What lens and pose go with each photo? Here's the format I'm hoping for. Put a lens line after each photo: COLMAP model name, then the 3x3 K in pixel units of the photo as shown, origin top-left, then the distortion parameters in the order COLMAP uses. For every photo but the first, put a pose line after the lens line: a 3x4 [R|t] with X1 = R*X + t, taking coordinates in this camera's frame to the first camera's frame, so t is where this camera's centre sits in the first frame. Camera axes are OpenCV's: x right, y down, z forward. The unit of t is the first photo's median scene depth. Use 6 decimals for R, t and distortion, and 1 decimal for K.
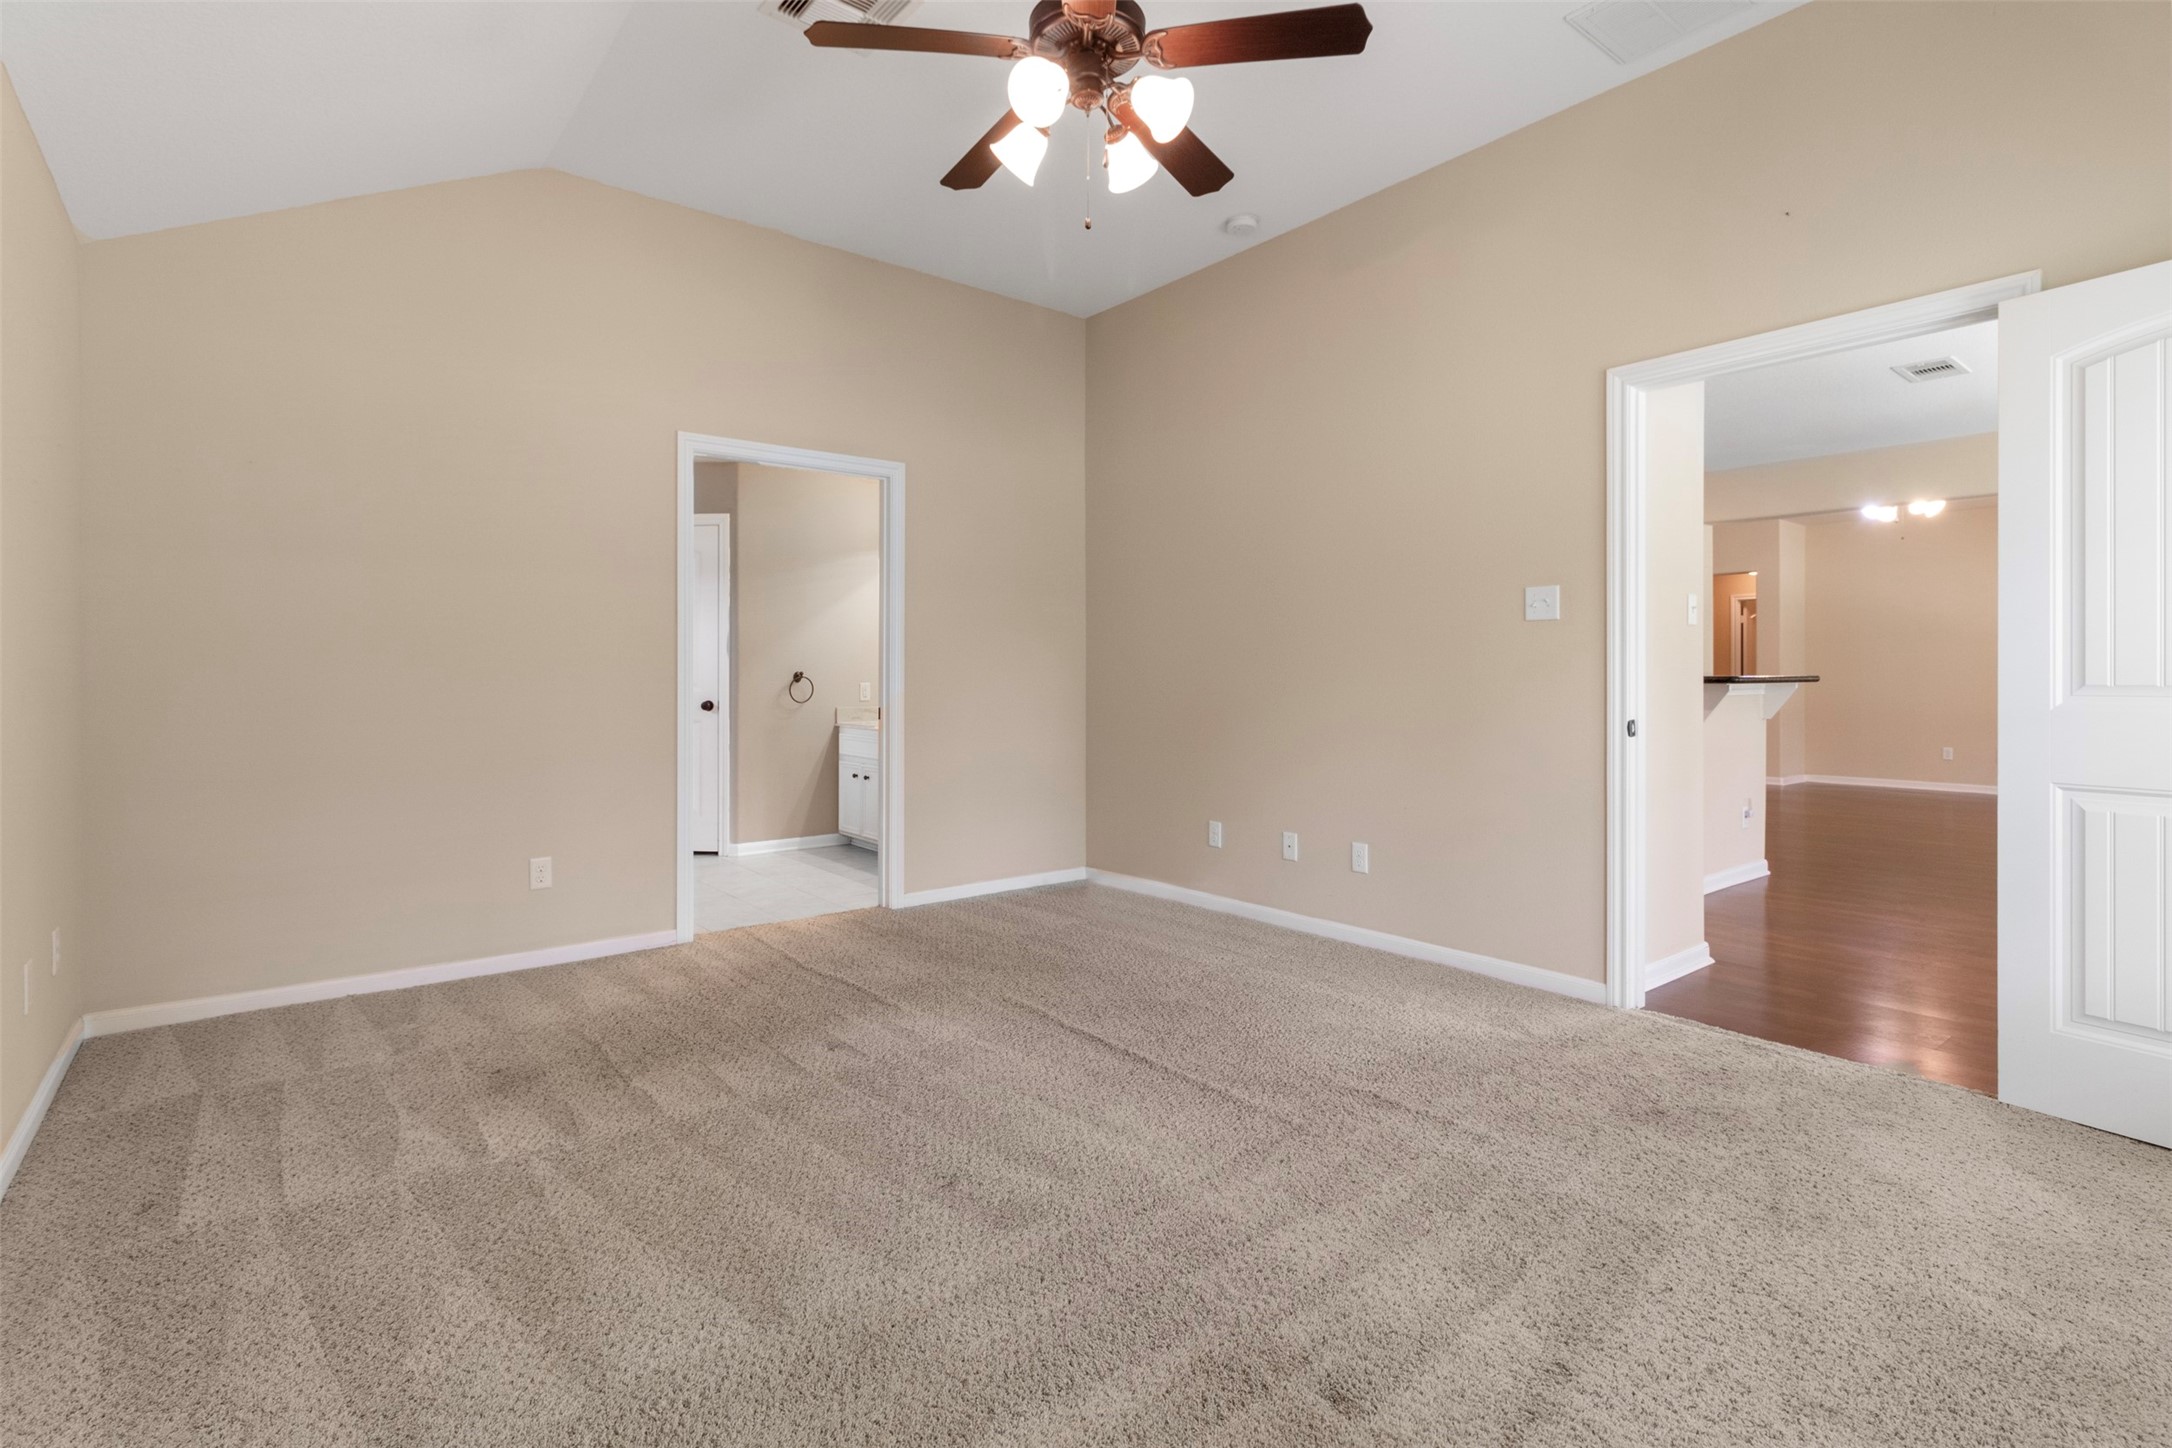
lens RADIAL K [[1018.0, 0, 1059.7], [0, 1018.0, 684.6], [0, 0, 1]] dist [0.002219, 0.000251]
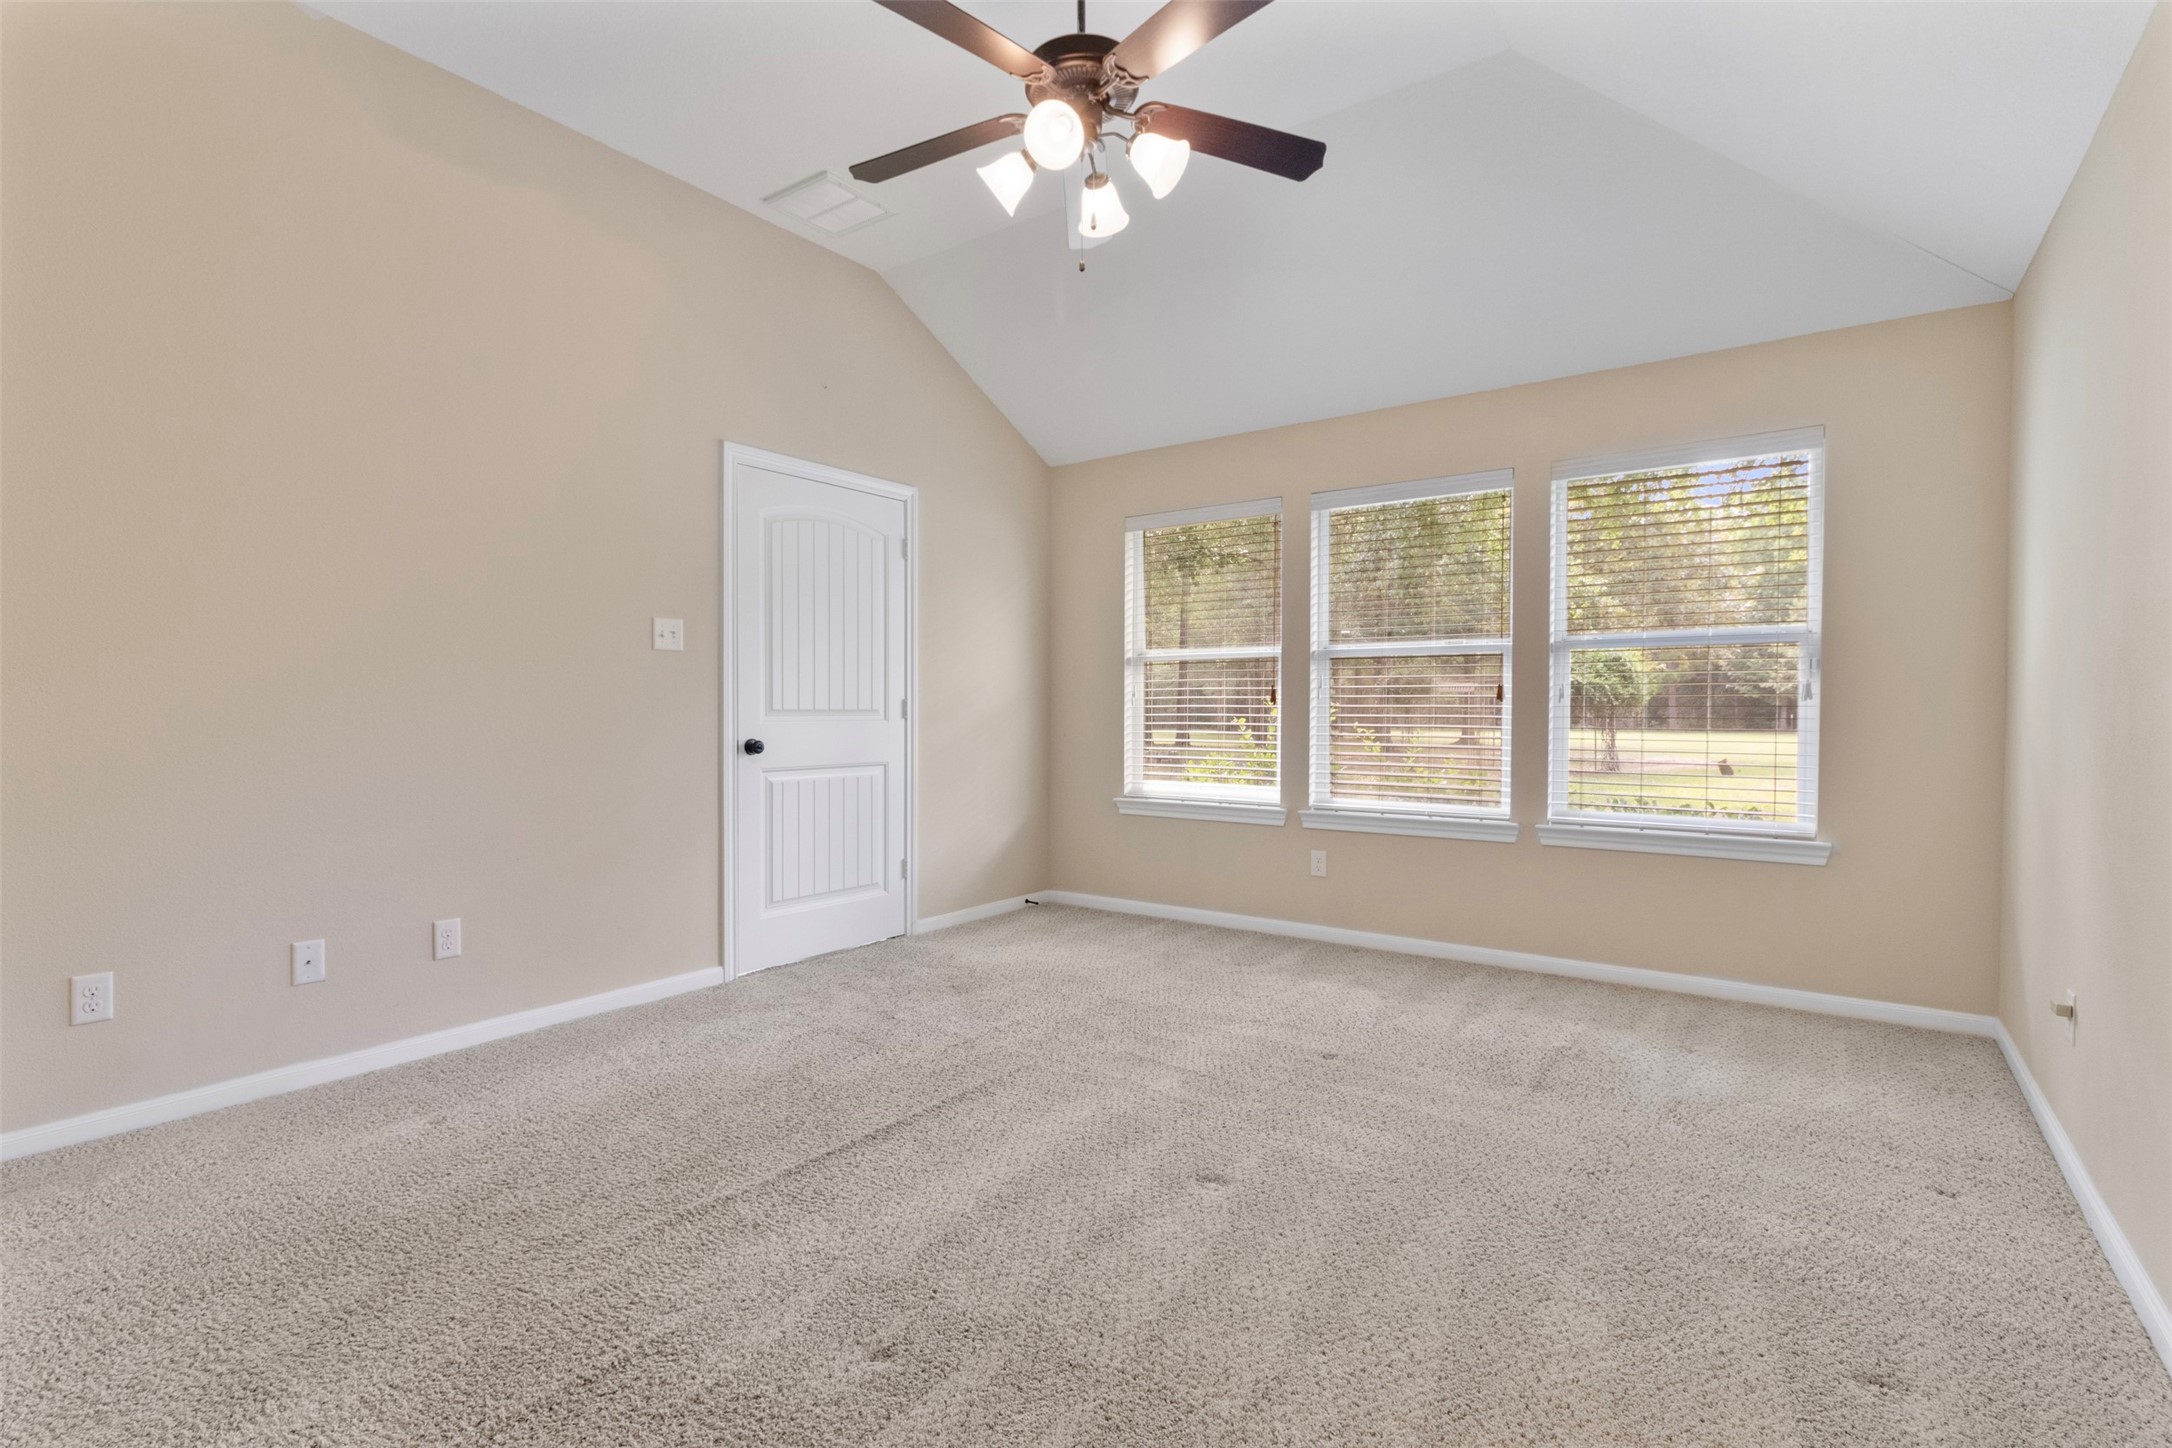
lens RADIAL K [[1016.0, 0, 1079.0], [0, 1016.0, 716.0], [0, 0, 1]] dist [0.003922, 0.000398]
pose [[-0.264910, -0.011814, 0.964201, -0.715659], [0.006379, 0.999882, 0.014004, -0.006571], [-0.964252, 0.009860, -0.264803, 0.930142]]
